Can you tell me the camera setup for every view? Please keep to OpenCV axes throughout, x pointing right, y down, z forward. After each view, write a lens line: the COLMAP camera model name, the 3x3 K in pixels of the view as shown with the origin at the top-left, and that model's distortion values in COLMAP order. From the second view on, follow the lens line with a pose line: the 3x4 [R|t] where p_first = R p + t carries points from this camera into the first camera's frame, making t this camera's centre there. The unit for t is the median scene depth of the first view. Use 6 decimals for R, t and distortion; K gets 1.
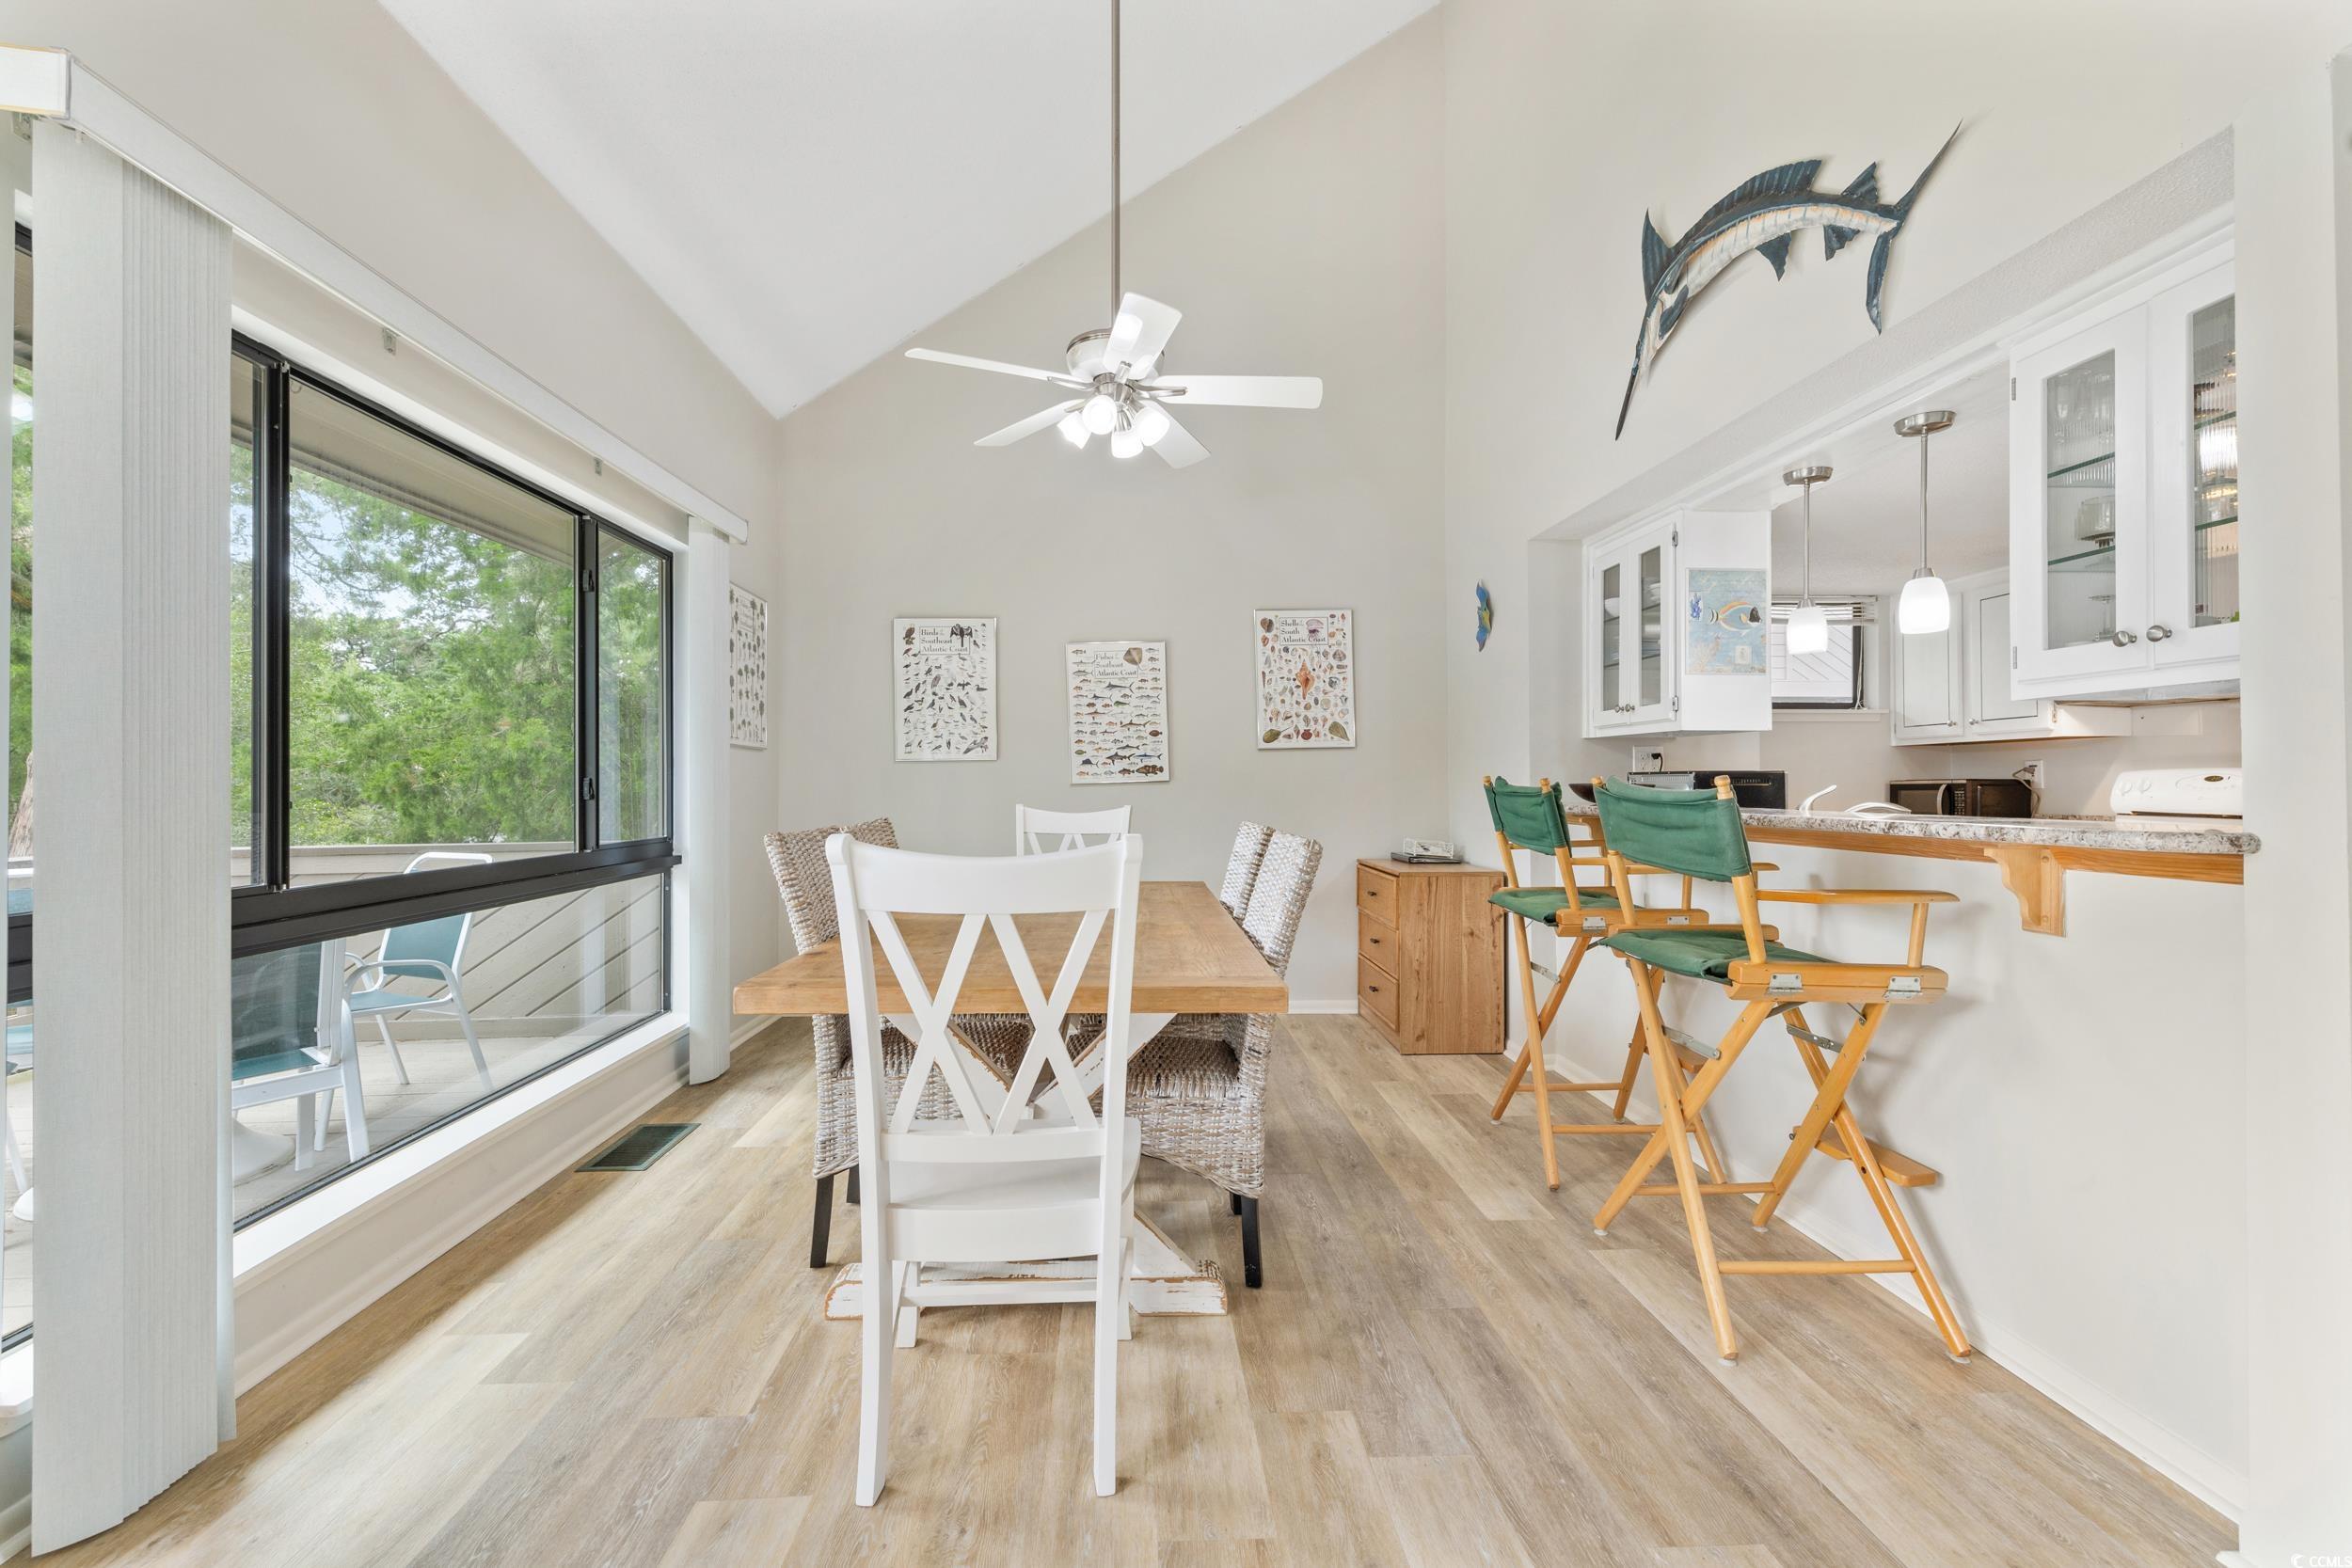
lens RADIAL K [[988.9, 0, 1171.2], [0, 988.9, 780.3], [0, 0, 1]] dist [0.001020, 0.000051]
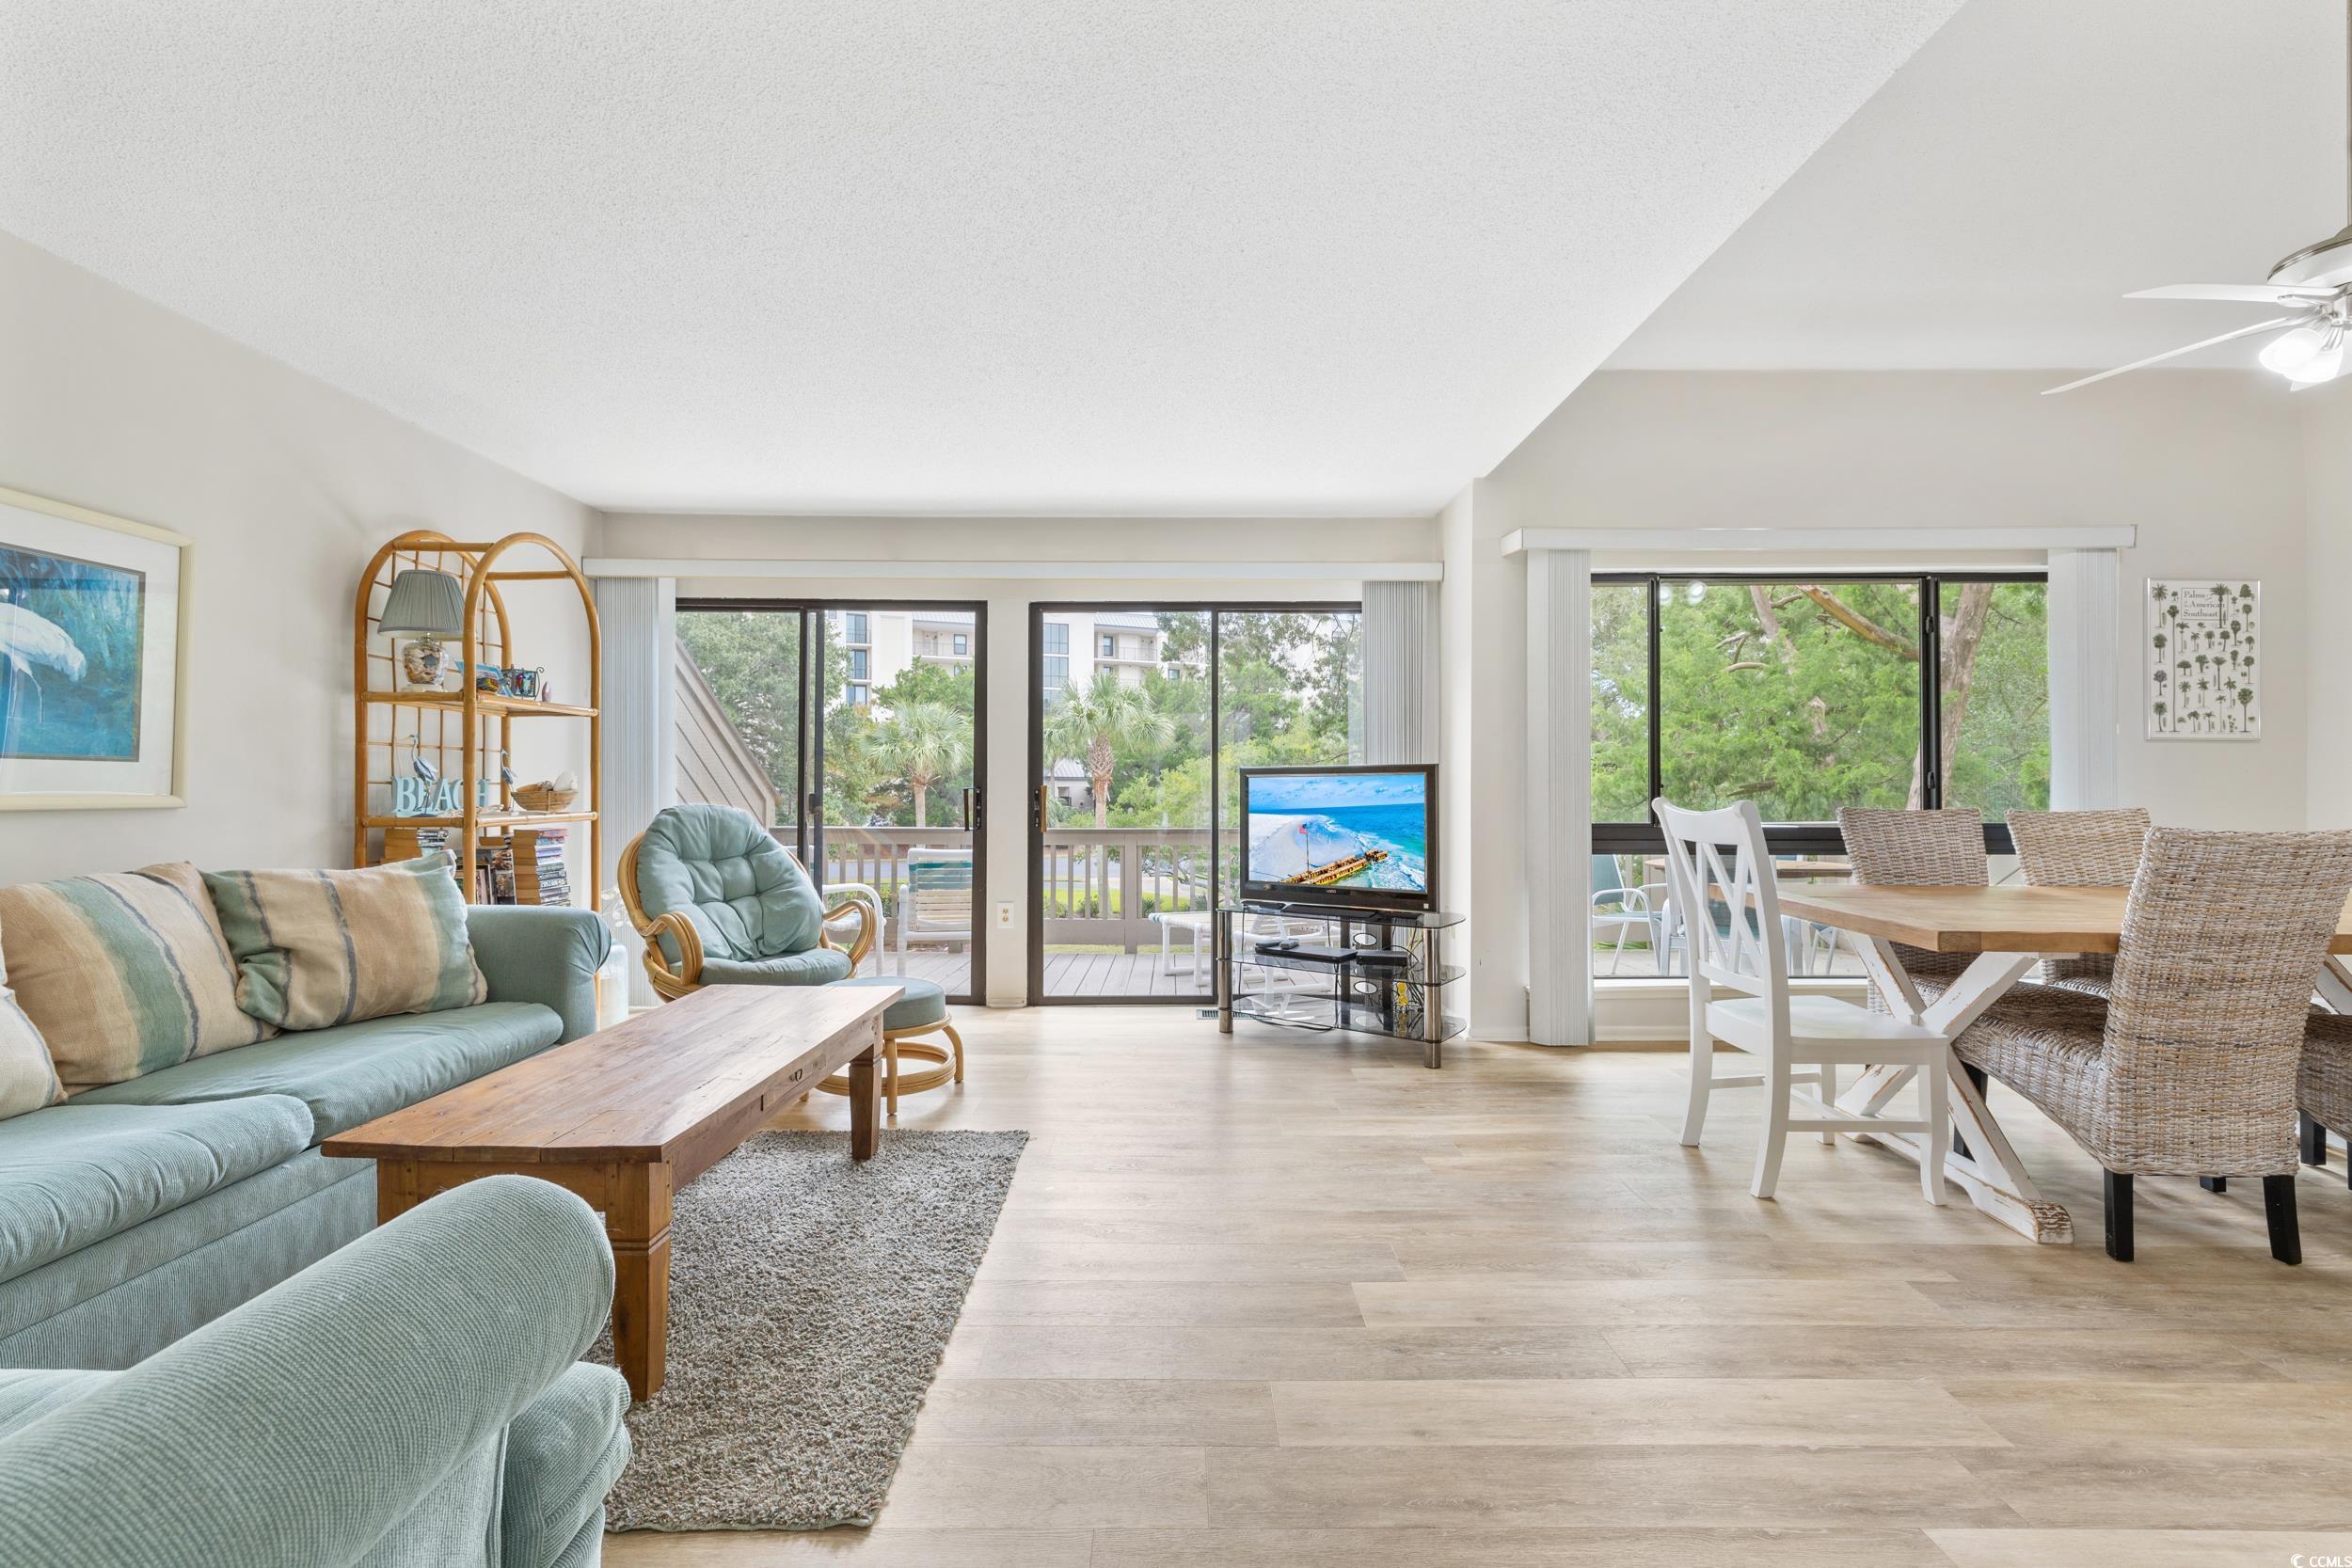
lens RADIAL K [[988.9, 0, 1171.2], [0, 988.9, 780.3], [0, 0, 1]] dist [0.001020, 0.000051]
pose [[-0.055955, -0.002372, -0.998430, 0.622585], [0.001359, 0.999996, -0.002452, 0.007893], [0.998432, -0.001494, -0.055951, 0.040338]]
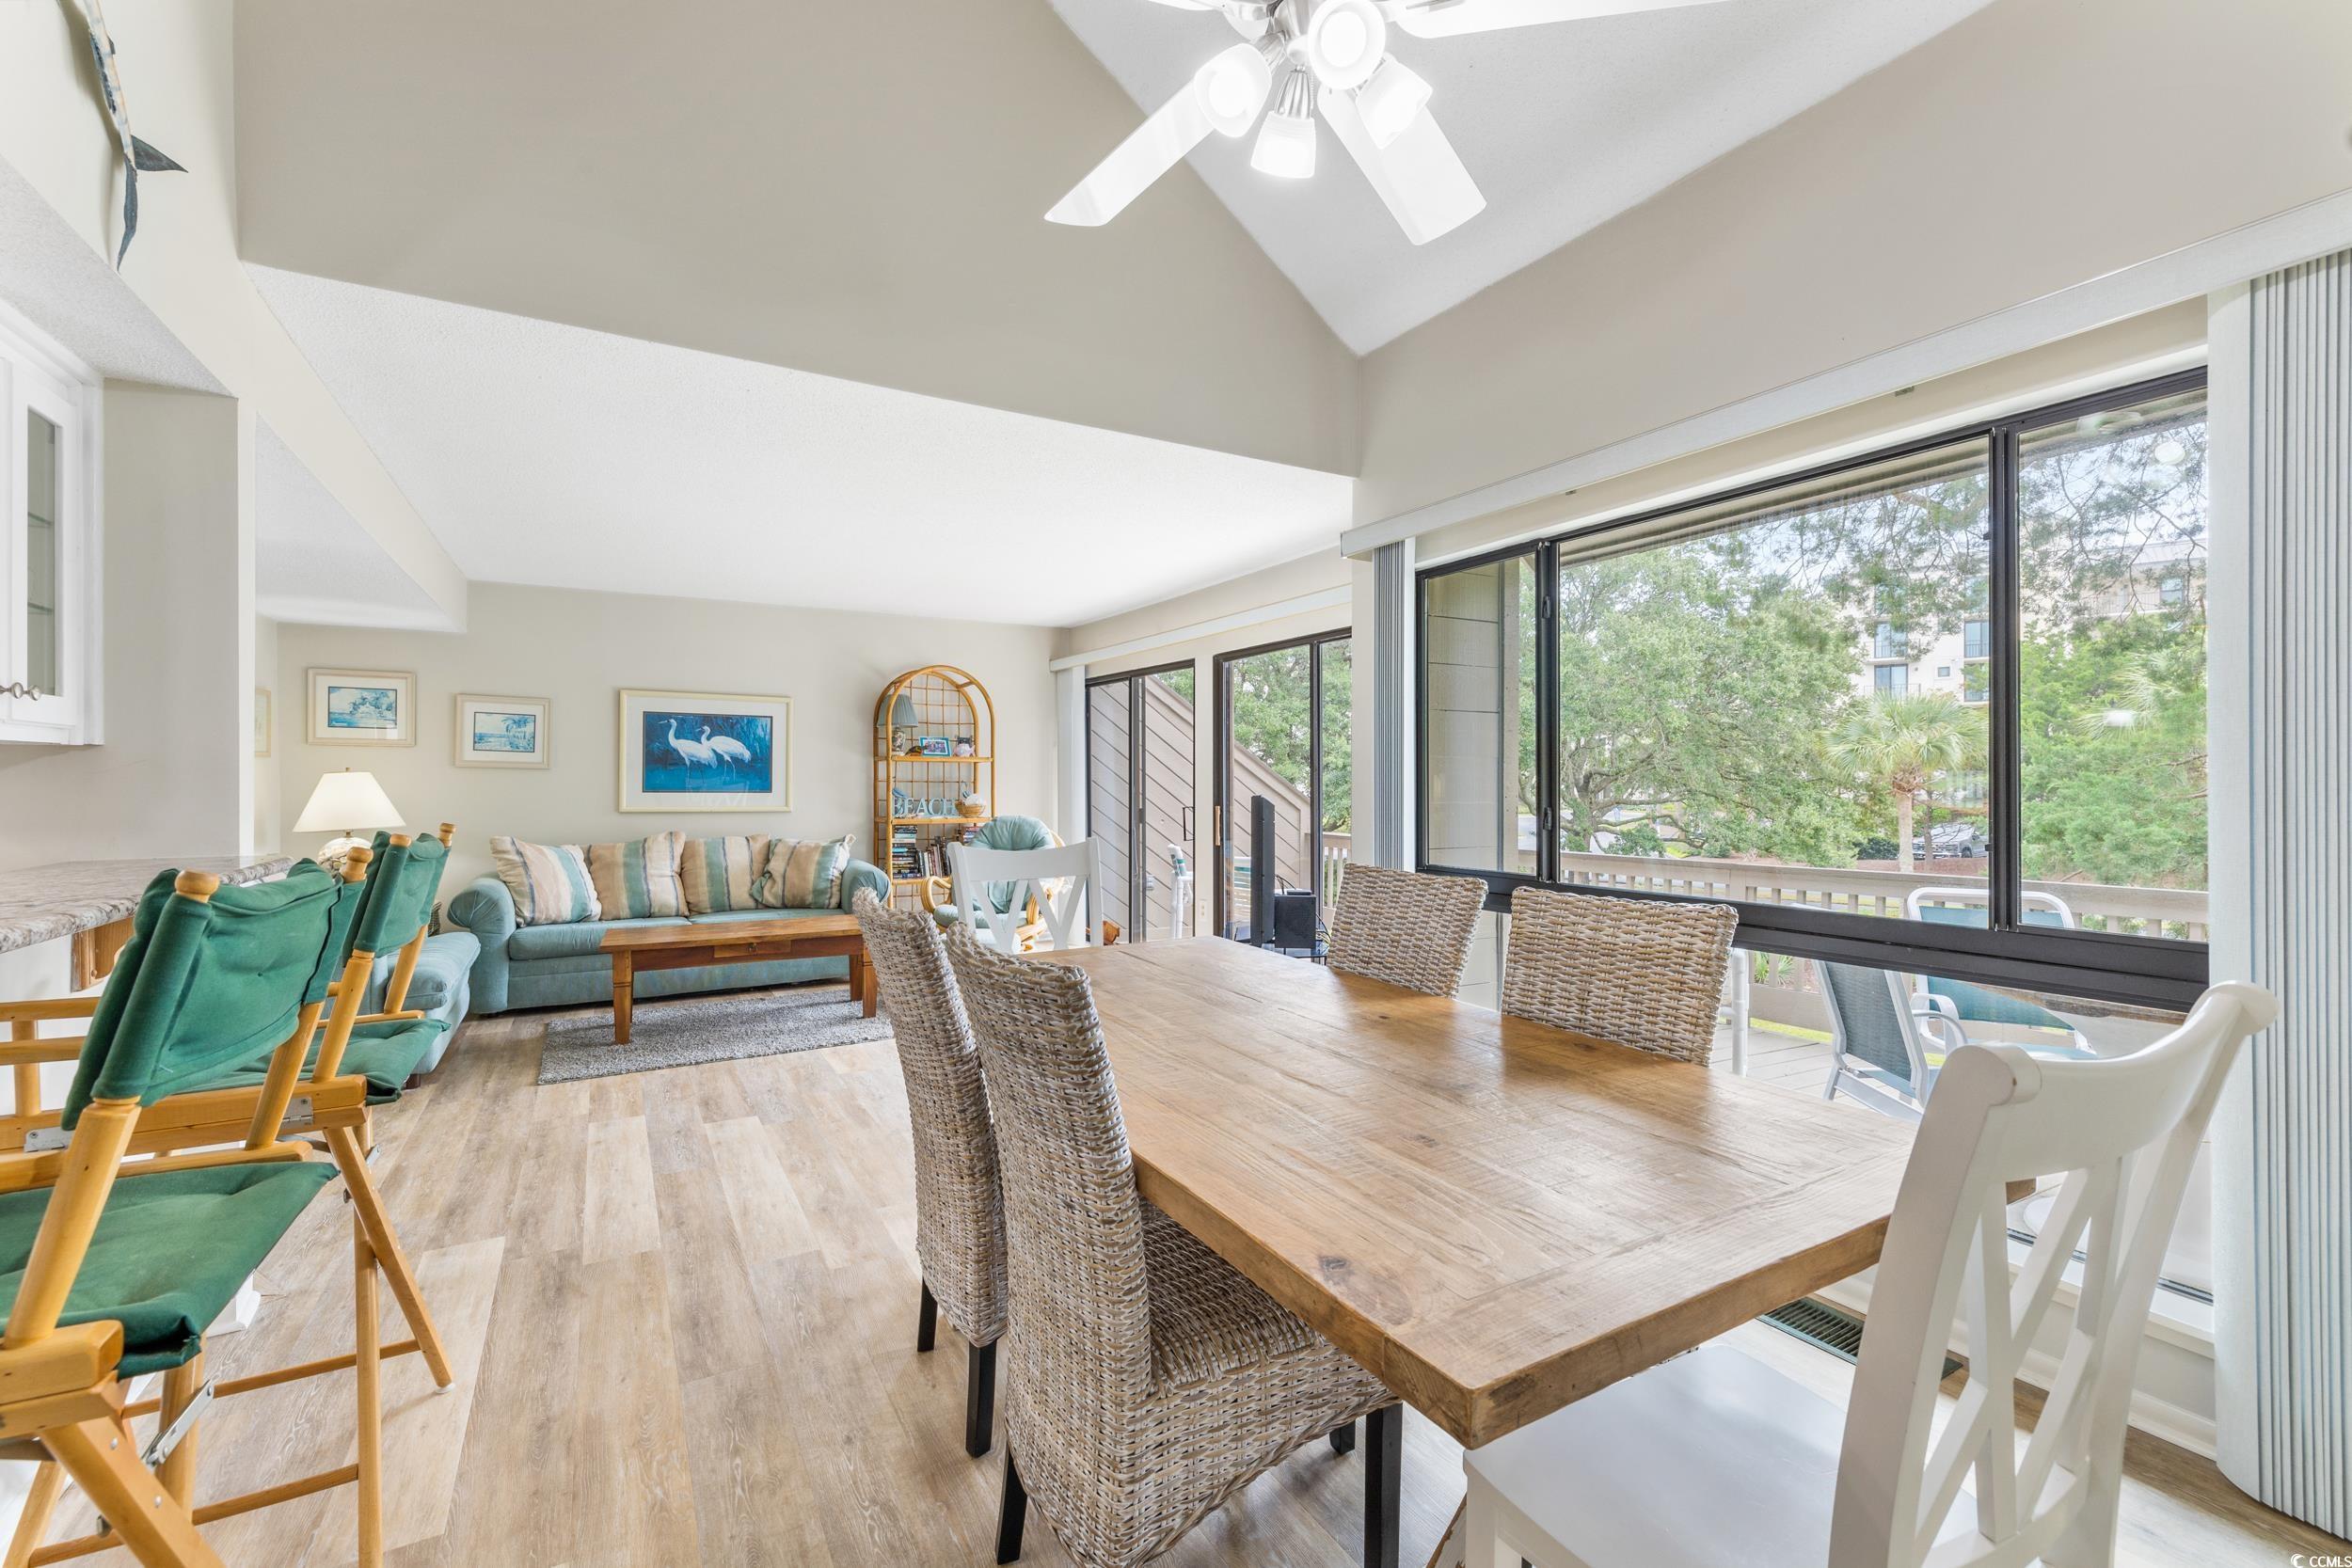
lens RADIAL K [[996.3, 0, 1164.7], [0, 996.3, 780.5], [0, 0, 1]] dist [0.008830, 0.000340]
pose [[-0.896286, -0.001670, -0.443473, 0.164276], [-0.000178, 0.999994, -0.003405, -0.021010], [0.443476, -0.002973, -0.896281, 1.055627]]
